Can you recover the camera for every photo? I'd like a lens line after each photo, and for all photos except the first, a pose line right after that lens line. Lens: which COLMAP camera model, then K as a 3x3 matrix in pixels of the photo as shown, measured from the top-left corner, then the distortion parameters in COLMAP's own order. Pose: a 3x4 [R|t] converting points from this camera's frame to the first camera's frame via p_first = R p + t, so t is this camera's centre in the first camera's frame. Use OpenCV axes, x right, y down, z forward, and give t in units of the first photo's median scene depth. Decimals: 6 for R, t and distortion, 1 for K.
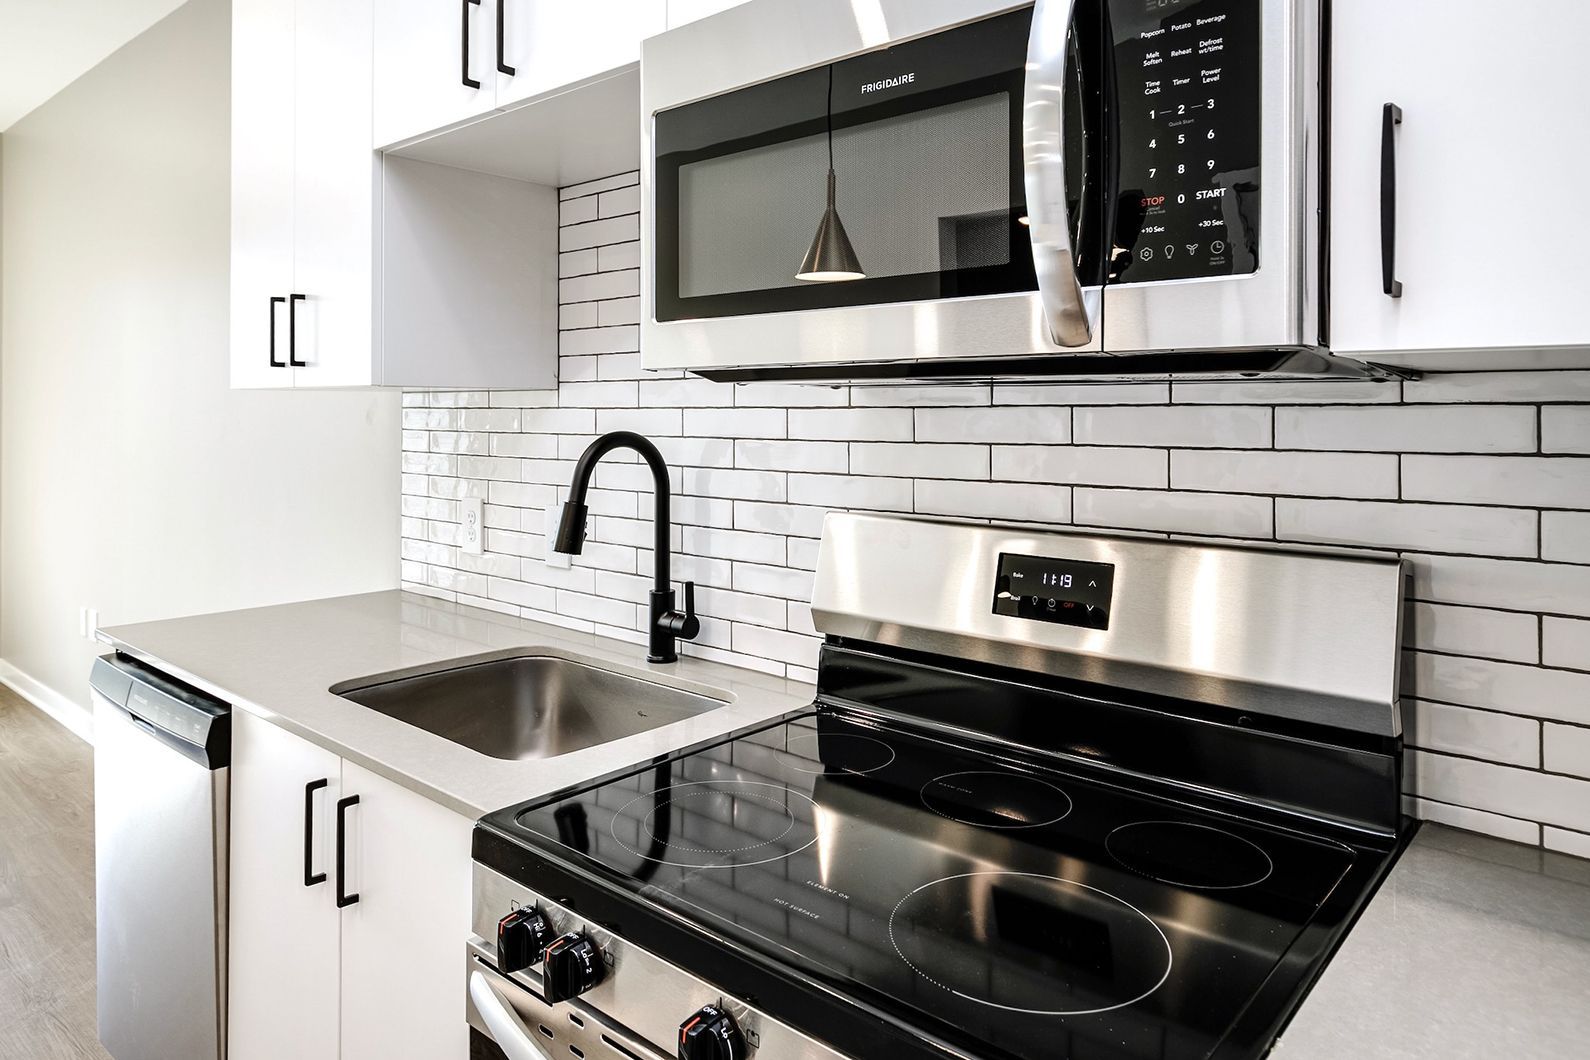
lens RADIAL K [[1056.3, 0, 820.9], [0, 1056.3, 412.4], [0, 0, 1]] dist [-0.003198, 0.001834]
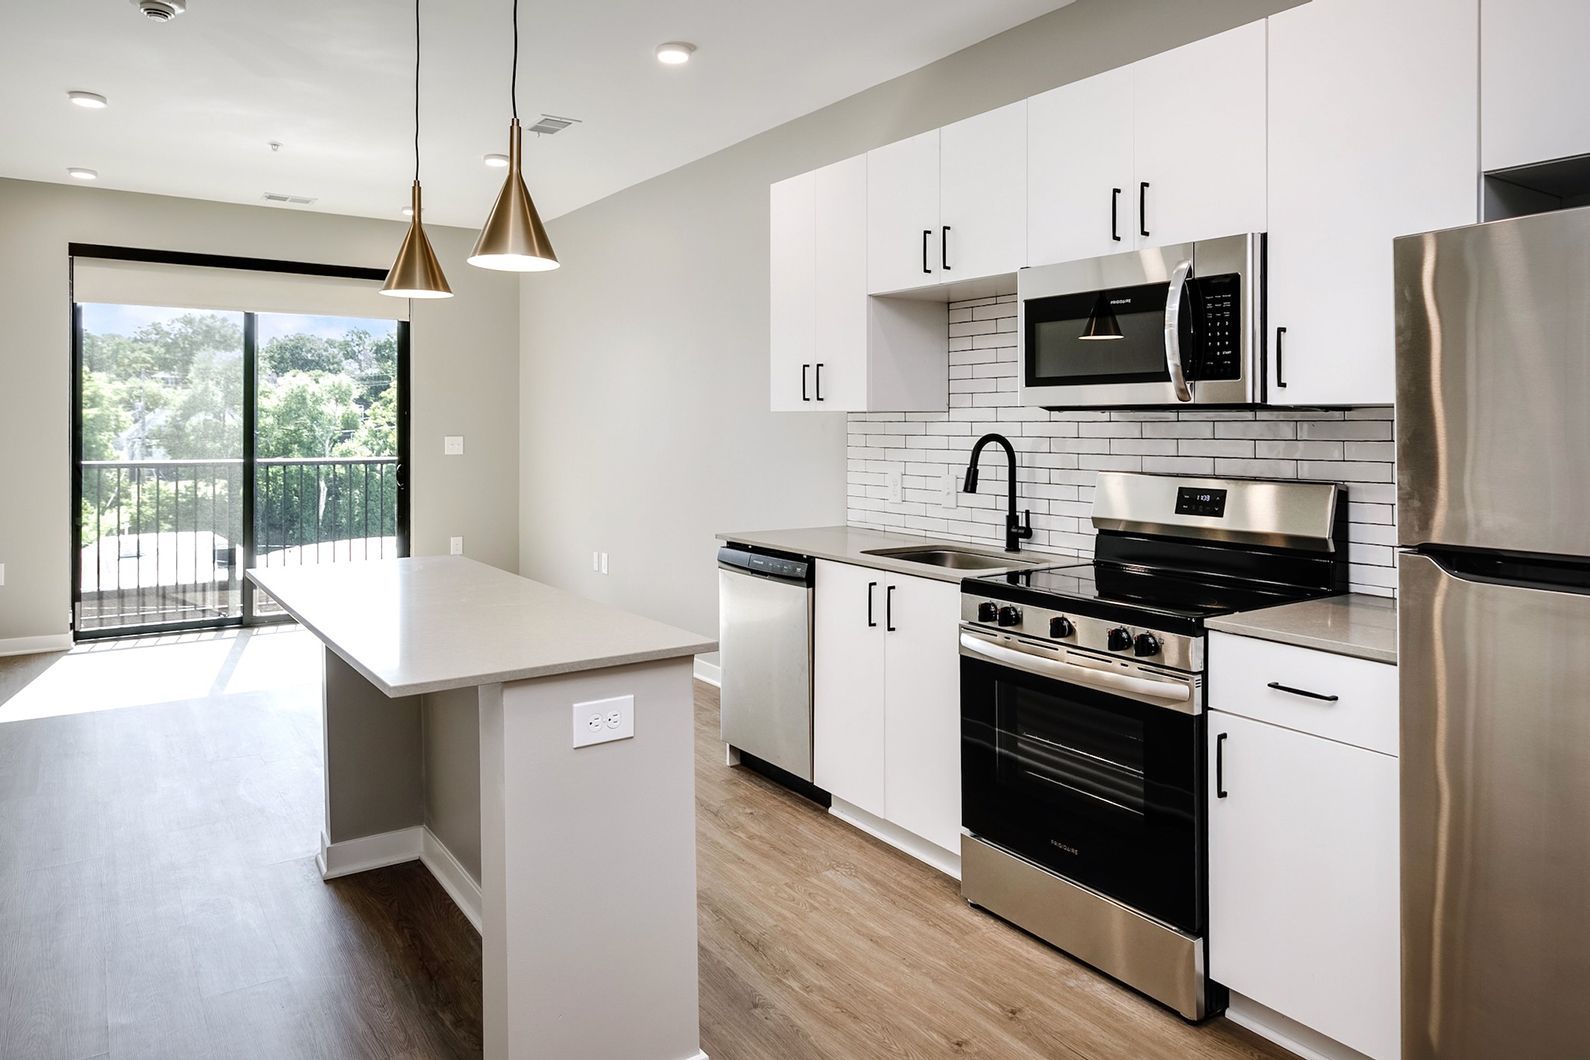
lens RADIAL K [[1056.3, 0, 820.9], [0, 1056.3, 412.4], [0, 0, 1]] dist [-0.003198, 0.001834]
pose [[0.967732, -0.003482, -0.251956, 0.001092], [0.000908, 0.999946, -0.010333, -0.002184], [0.251979, 0.009771, 0.967683, -1.043599]]
